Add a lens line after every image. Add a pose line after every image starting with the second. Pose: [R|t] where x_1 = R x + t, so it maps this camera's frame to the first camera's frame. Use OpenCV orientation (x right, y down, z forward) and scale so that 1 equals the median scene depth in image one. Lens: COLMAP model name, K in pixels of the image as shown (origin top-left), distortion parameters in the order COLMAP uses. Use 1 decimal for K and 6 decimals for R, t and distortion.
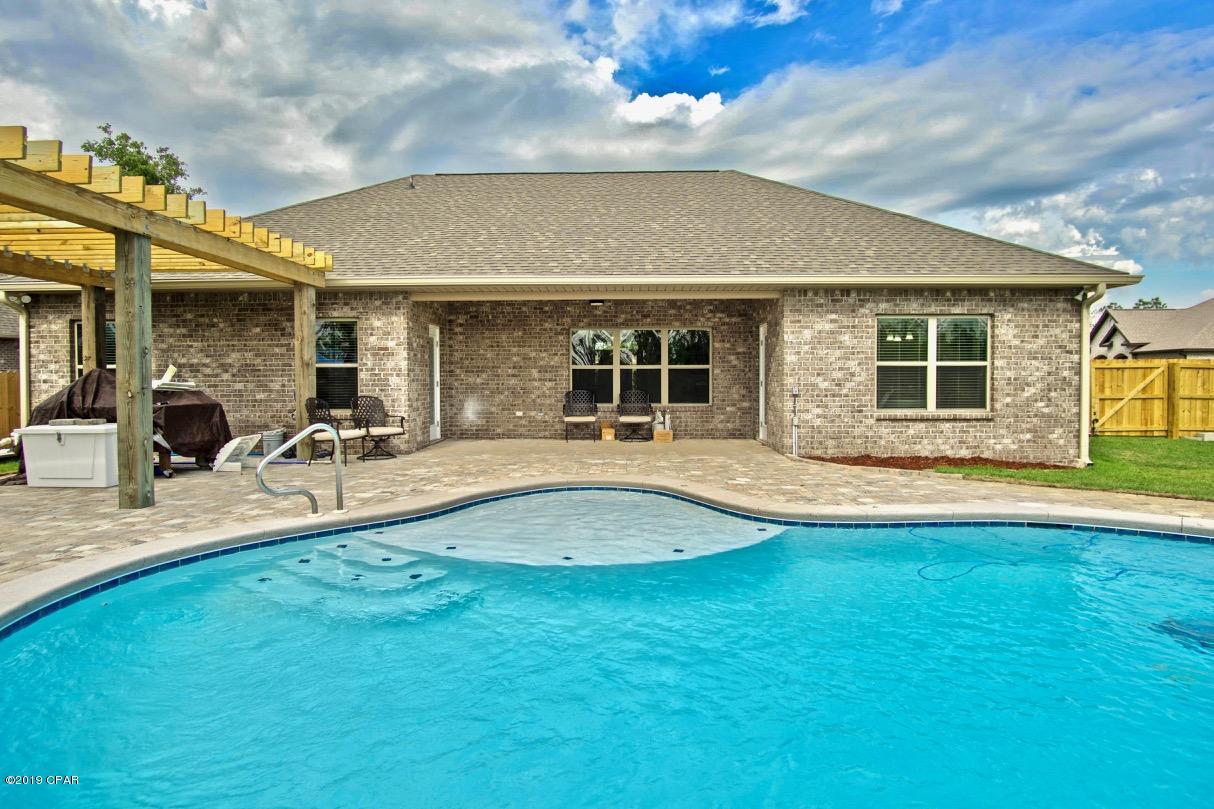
lens RADIAL K [[656.9, 0, 601.7], [0, 656.9, 394.3], [0, 0, 1]] dist [-0.031084, 0.002184]
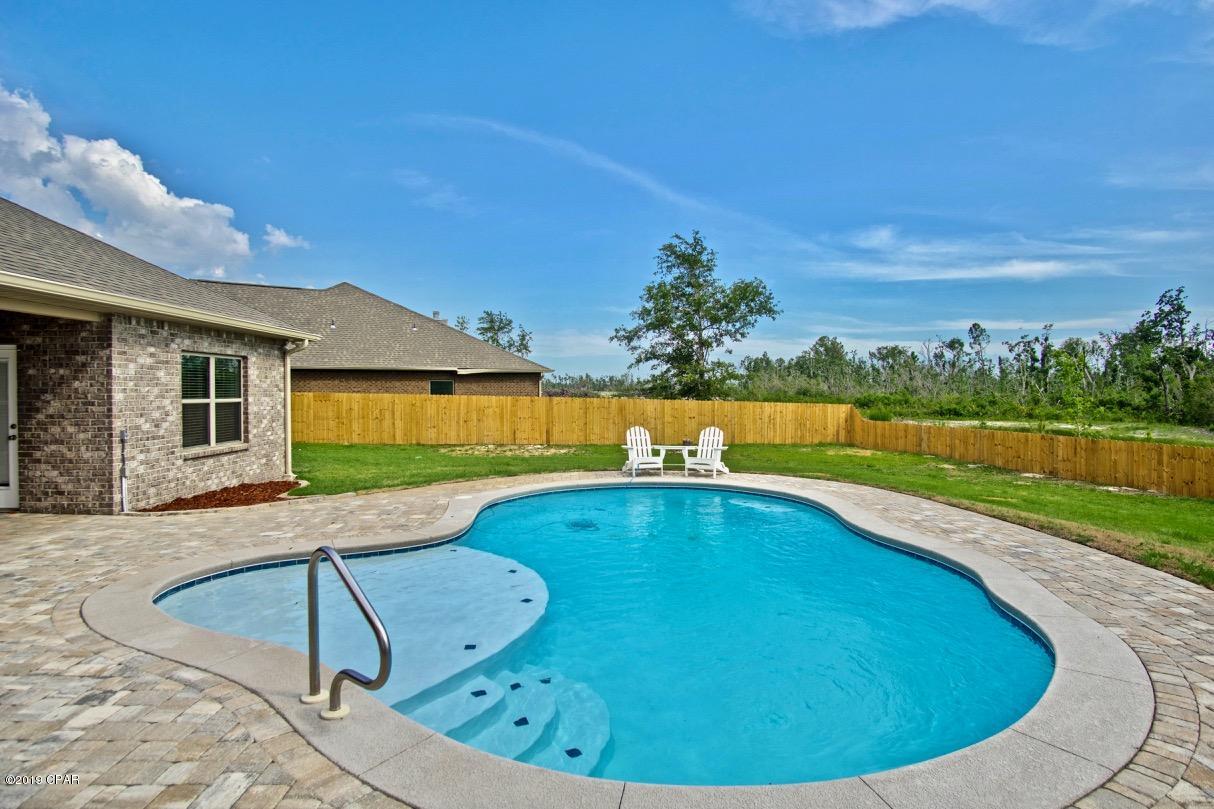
lens RADIAL K [[656.9, 0, 601.7], [0, 656.9, 394.3], [0, 0, 1]] dist [-0.031084, 0.002184]
pose [[-0.039227, -0.003357, 0.999225, -0.467445], [0.028356, 0.999588, 0.004471, -0.037516], [-0.998828, 0.028509, -0.039116, 0.354731]]
